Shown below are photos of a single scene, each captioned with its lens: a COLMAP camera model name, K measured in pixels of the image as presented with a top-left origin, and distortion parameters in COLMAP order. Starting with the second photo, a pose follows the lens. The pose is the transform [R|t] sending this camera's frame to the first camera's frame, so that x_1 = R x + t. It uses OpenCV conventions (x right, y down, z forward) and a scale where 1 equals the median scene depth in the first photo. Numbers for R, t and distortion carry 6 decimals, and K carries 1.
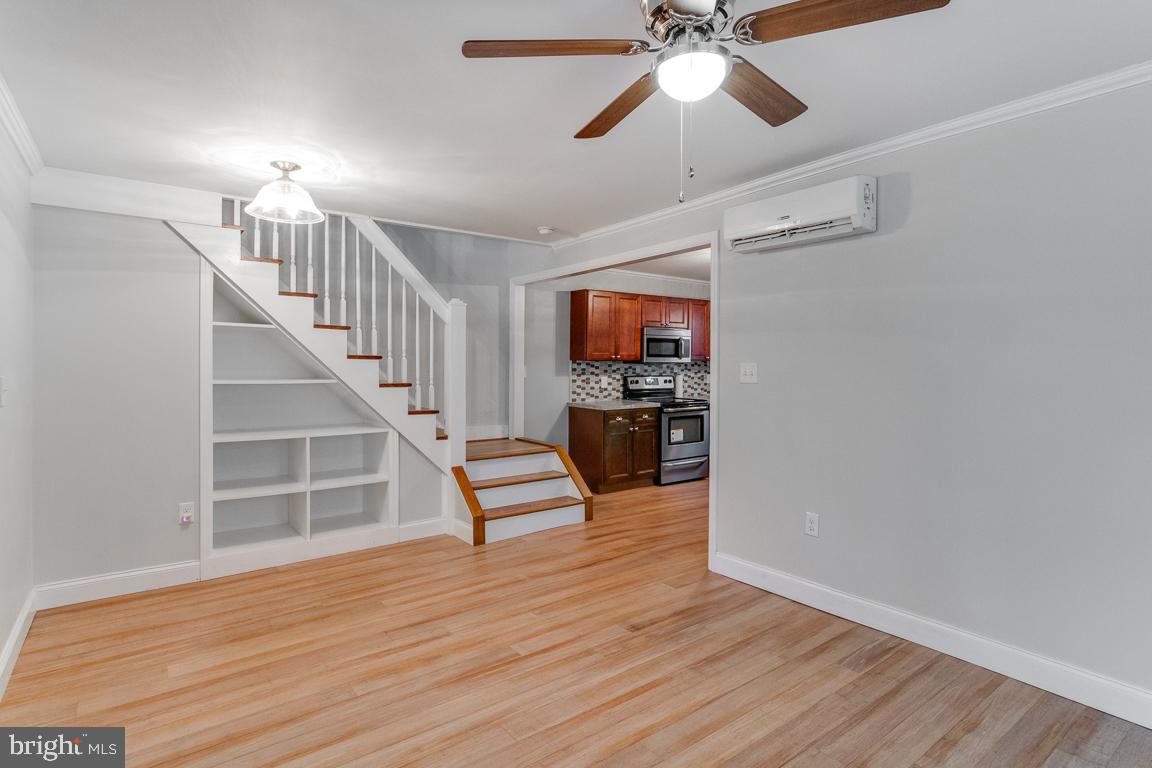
lens RADIAL K [[588.5, 0, 583.3], [0, 588.5, 366.6], [0, 0, 1]] dist [0.002992, 0.001117]
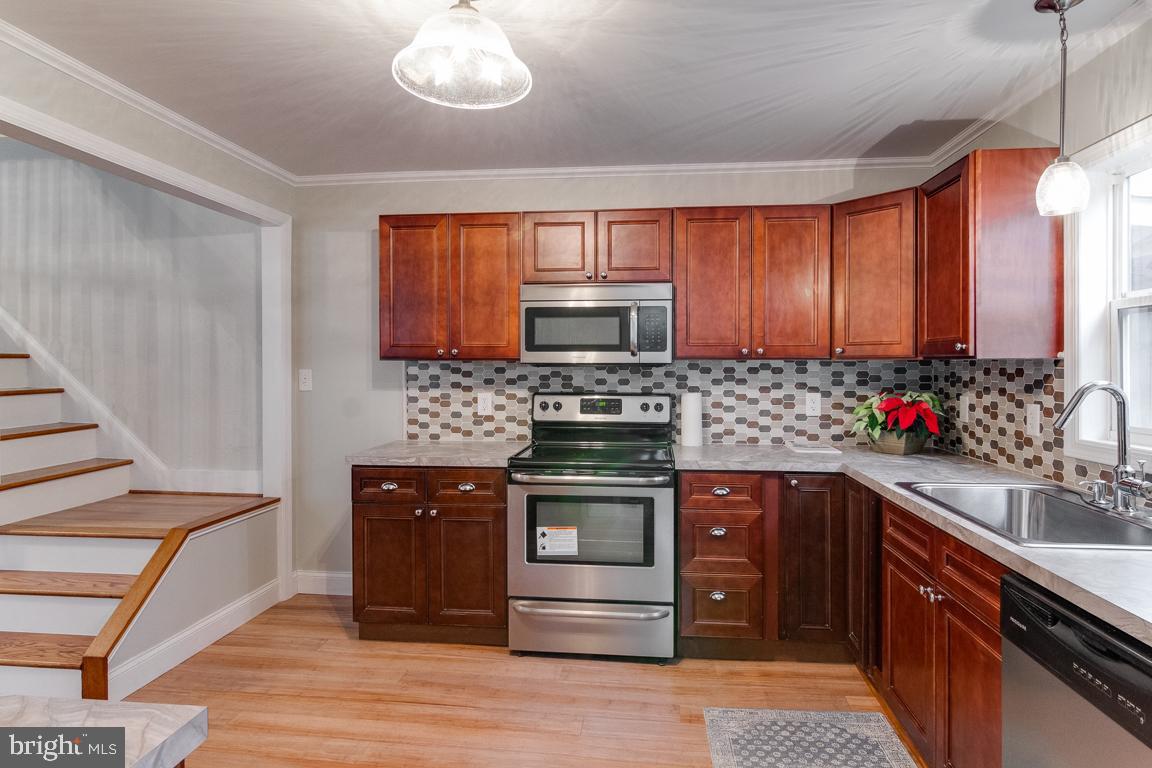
lens RADIAL K [[645.3, 0, 584.2], [0, 645.3, 366.6], [0, 0, 1]] dist [0.000970, 0.000814]
pose [[0.728165, 0.000283, -0.685402, 0.538905], [-0.005110, 0.999974, -0.005017, -0.002549], [0.685383, 0.007155, 0.728148, 0.767272]]
